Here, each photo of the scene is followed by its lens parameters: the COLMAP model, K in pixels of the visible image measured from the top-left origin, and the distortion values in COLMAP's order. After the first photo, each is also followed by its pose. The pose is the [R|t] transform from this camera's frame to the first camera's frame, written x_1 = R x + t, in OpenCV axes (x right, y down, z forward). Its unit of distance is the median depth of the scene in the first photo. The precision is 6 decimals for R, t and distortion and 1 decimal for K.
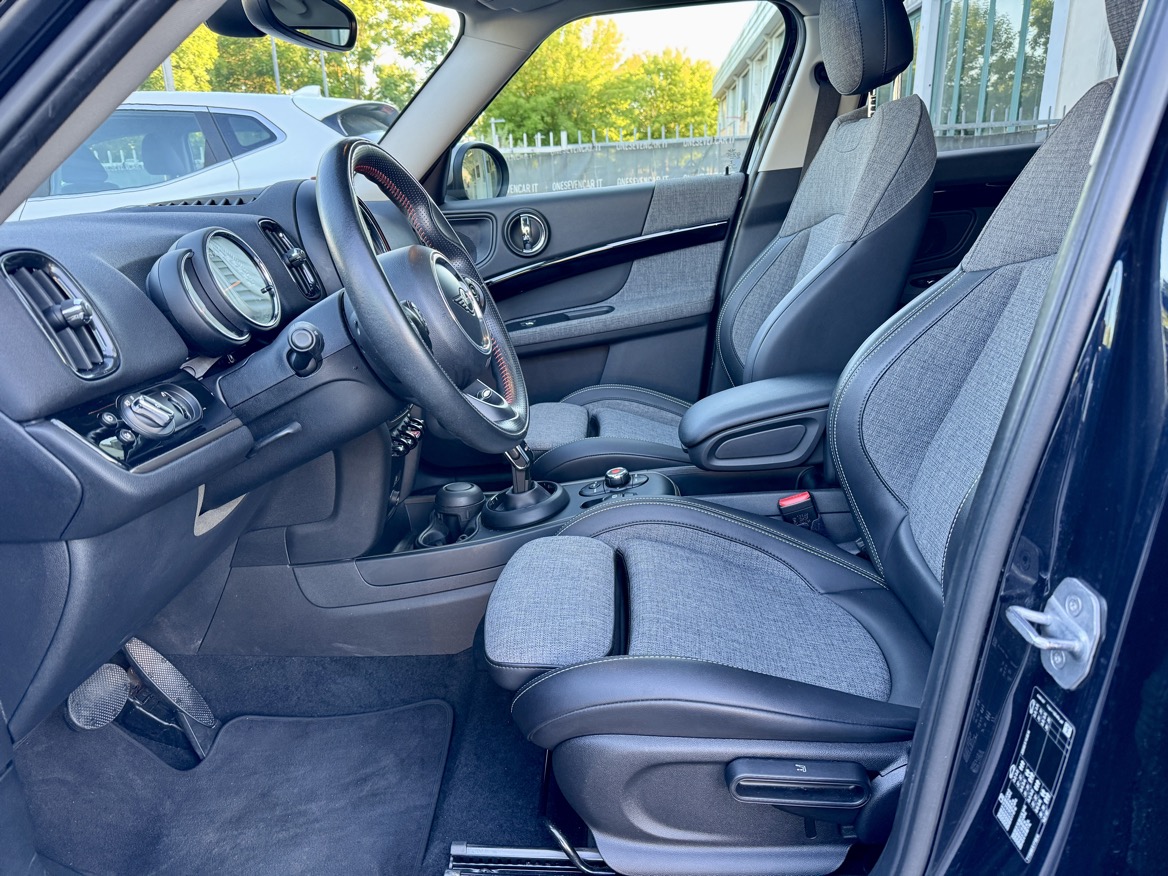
lens RADIAL K [[827.0, 0, 584.0], [0, 827.0, 438.0], [0, 0, 1]] dist [0.004095, -0.004473]
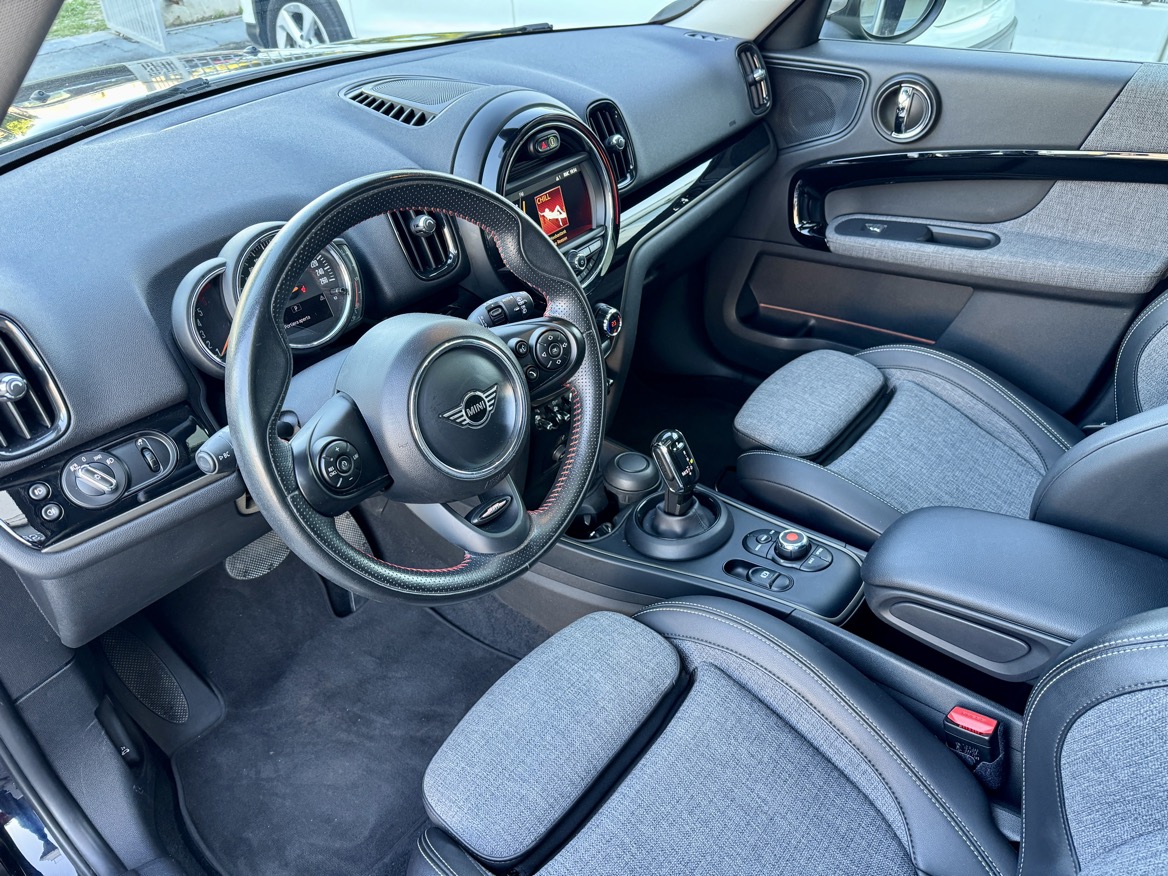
lens RADIAL K [[827.0, 0, 584.0], [0, 827.0, 438.0], [0, 0, 1]] dist [0.004095, -0.004473]
pose [[0.800962, 0.387917, -0.456050, 0.145037], [-0.203858, 0.892899, 0.401465, -0.227824], [0.562941, -0.228588, 0.794258, 0.215494]]
